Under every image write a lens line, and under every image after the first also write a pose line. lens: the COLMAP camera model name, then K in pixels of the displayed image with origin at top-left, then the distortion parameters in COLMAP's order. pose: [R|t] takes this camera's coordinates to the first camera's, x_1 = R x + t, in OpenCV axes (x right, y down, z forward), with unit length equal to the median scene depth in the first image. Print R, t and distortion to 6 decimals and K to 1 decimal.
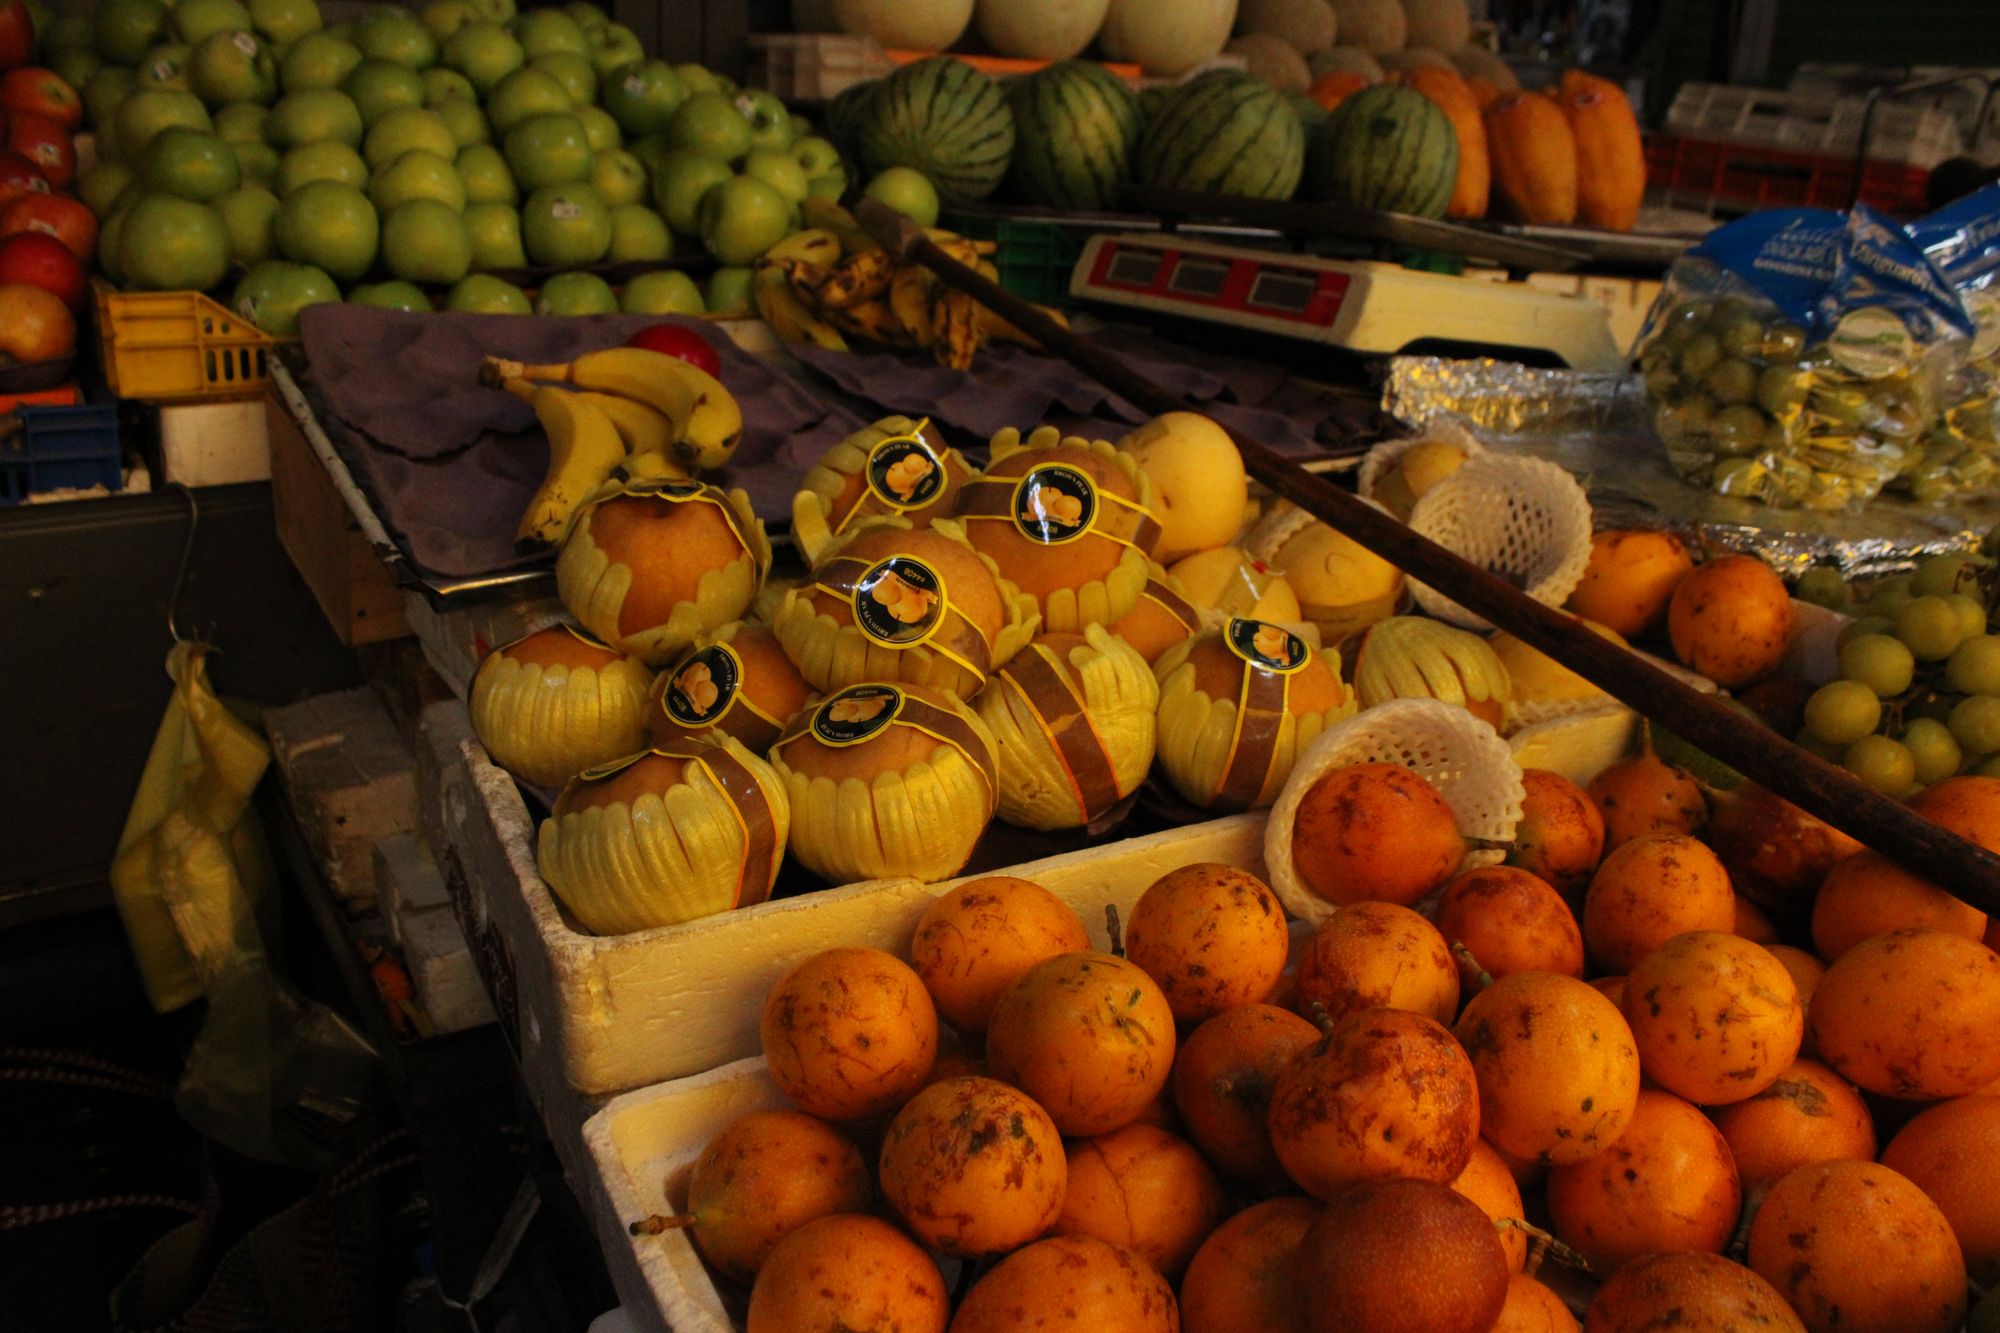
lens RADIAL K [[1634.2, 0, 1000.0], [0, 1634.2, 666.5], [0, 0, 1]] dist [-0.182163, 0.152949]
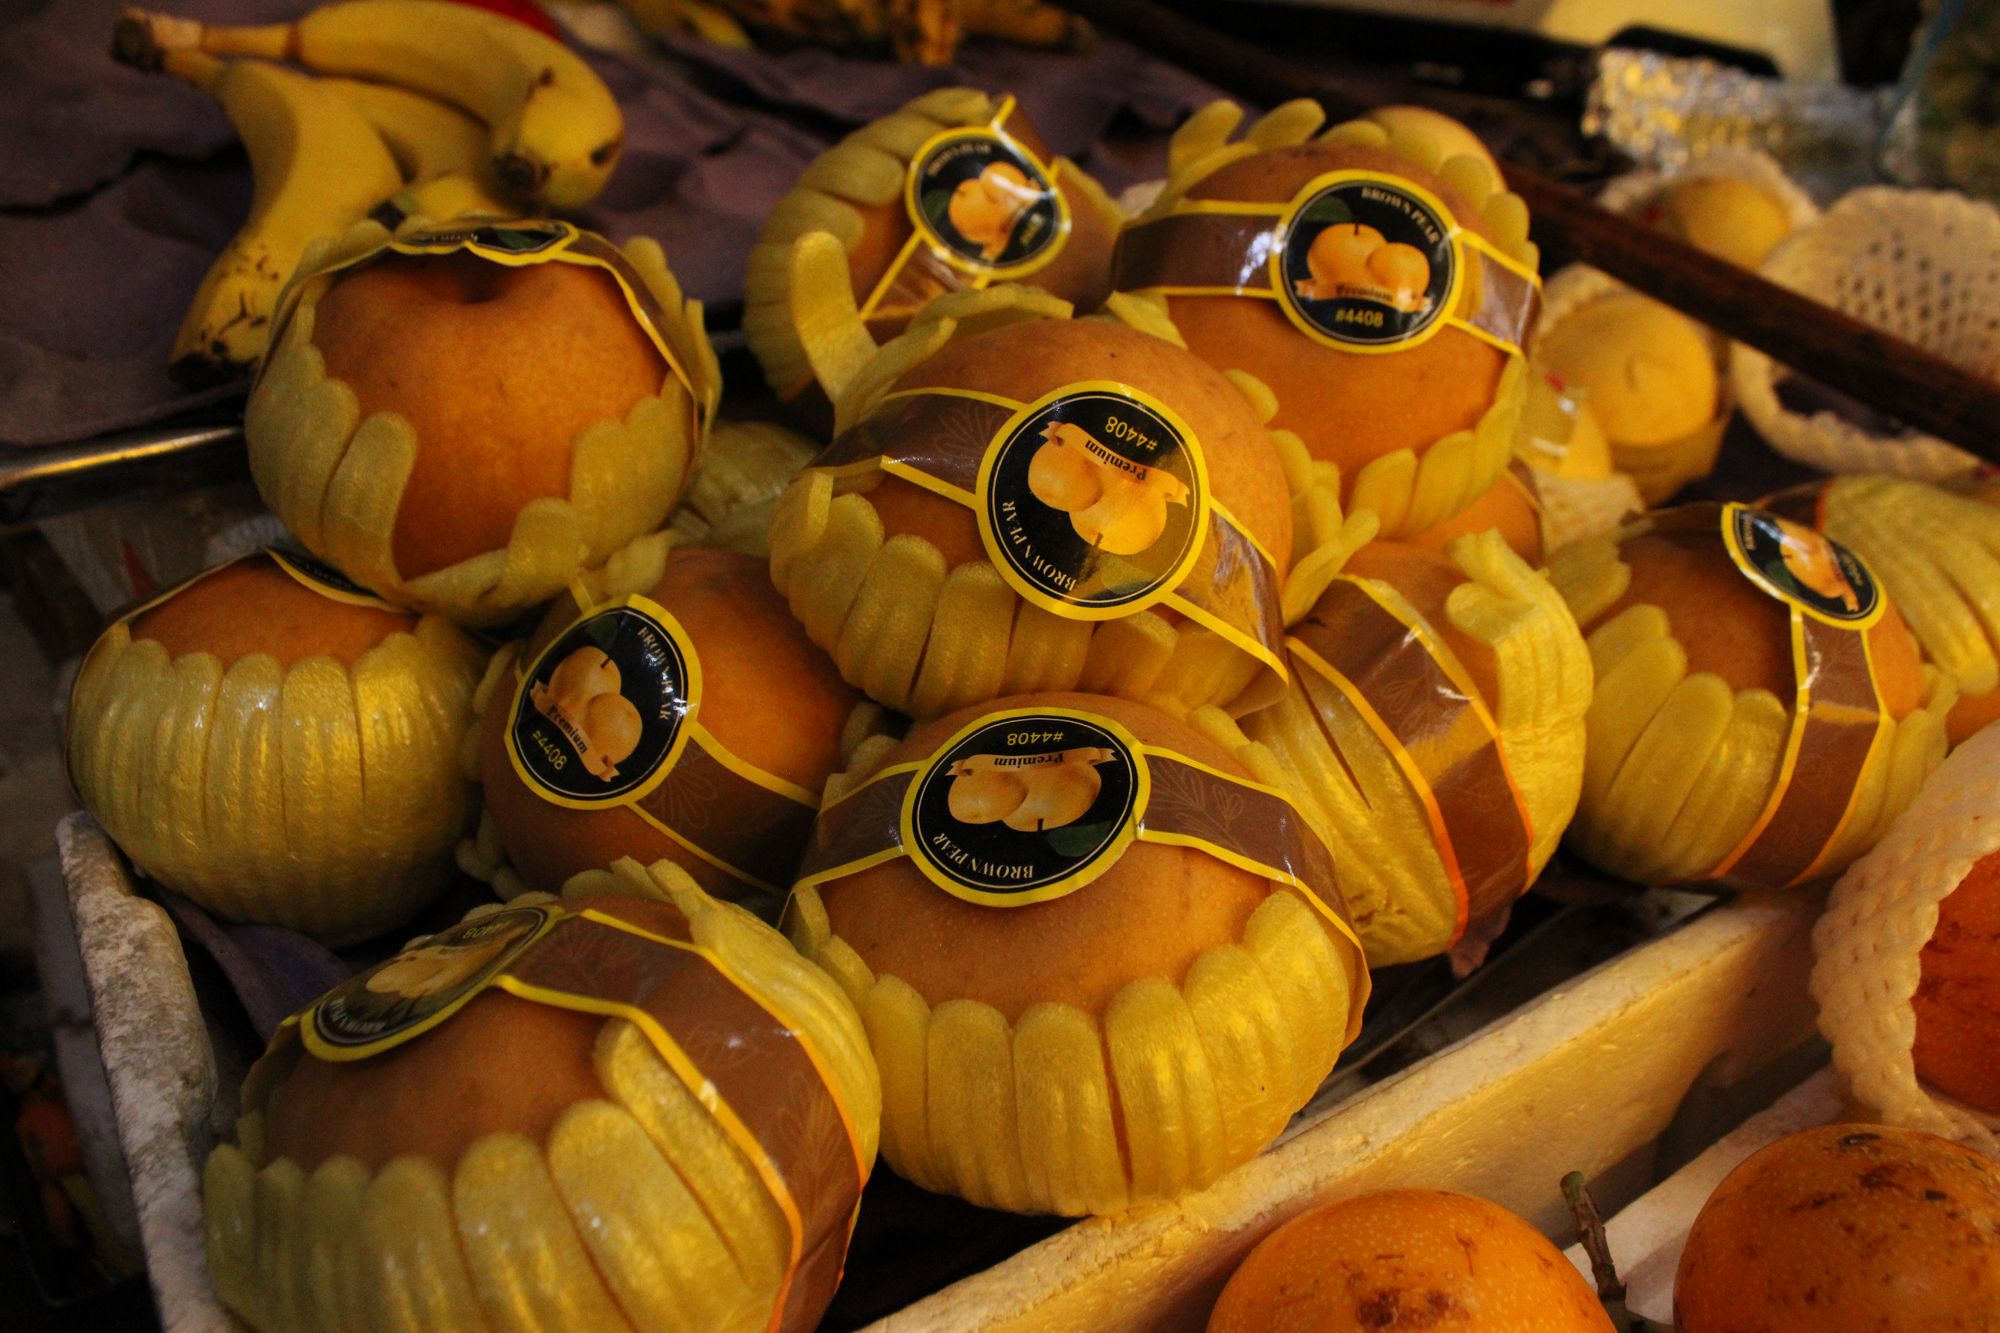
lens RADIAL K [[1634.2, 0, 1000.0], [0, 1634.2, 666.5], [0, 0, 1]] dist [-0.182163, 0.152949]
pose [[0.994244, -0.035487, 0.101091, -0.119770], [0.021996, 0.991063, 0.131570, -0.049500], [-0.104857, -0.128589, 0.986139, 0.564797]]
